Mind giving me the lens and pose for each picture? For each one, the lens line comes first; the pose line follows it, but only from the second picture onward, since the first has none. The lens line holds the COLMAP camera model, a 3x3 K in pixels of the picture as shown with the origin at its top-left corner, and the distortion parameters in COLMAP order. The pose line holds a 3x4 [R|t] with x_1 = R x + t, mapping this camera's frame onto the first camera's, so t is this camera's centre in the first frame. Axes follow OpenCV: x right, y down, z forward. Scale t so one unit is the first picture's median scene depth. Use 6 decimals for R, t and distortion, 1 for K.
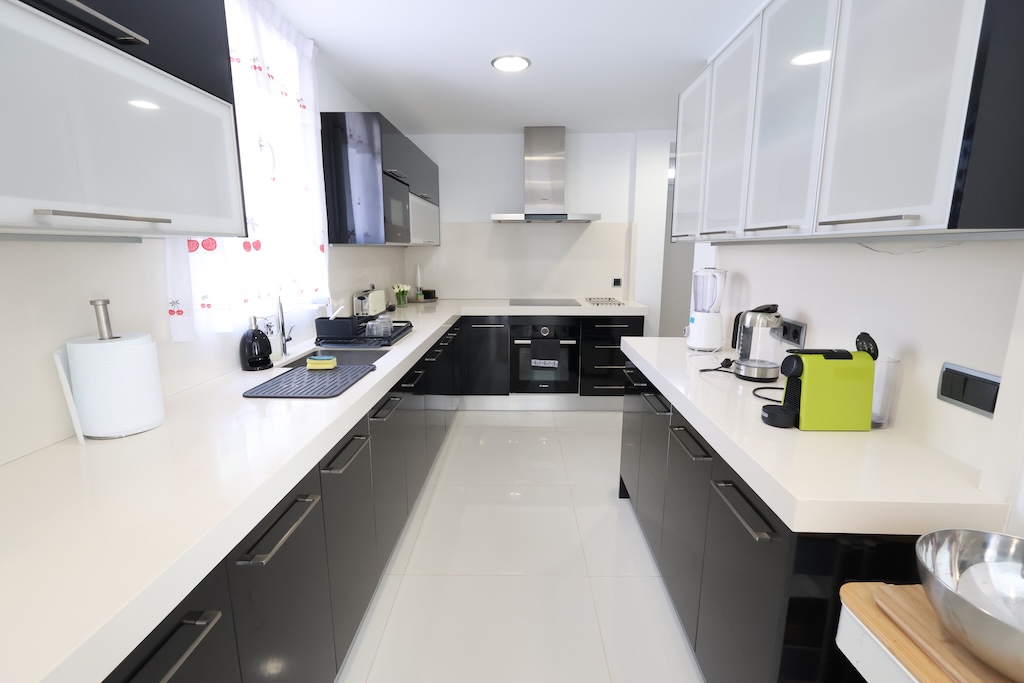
lens RADIAL K [[472.1, 0, 511.6], [0, 472.1, 342.0], [0, 0, 1]] dist [0.001354, -0.000166]
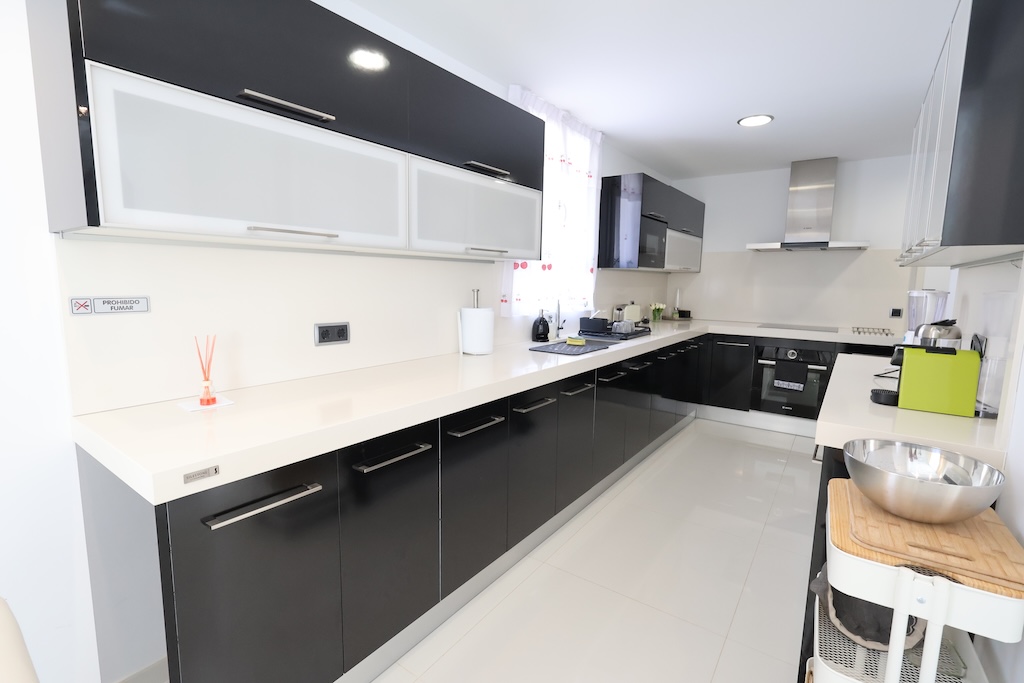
lens RADIAL K [[472.1, 0, 512.4], [0, 472.1, 340.7], [0, 0, 1]] dist [0.001354, -0.000166]
pose [[0.825043, 0.087654, -0.558230, 0.194925], [-0.125249, 0.991690, -0.029397, 0.076301], [0.551014, 0.094171, 0.829165, -0.269511]]
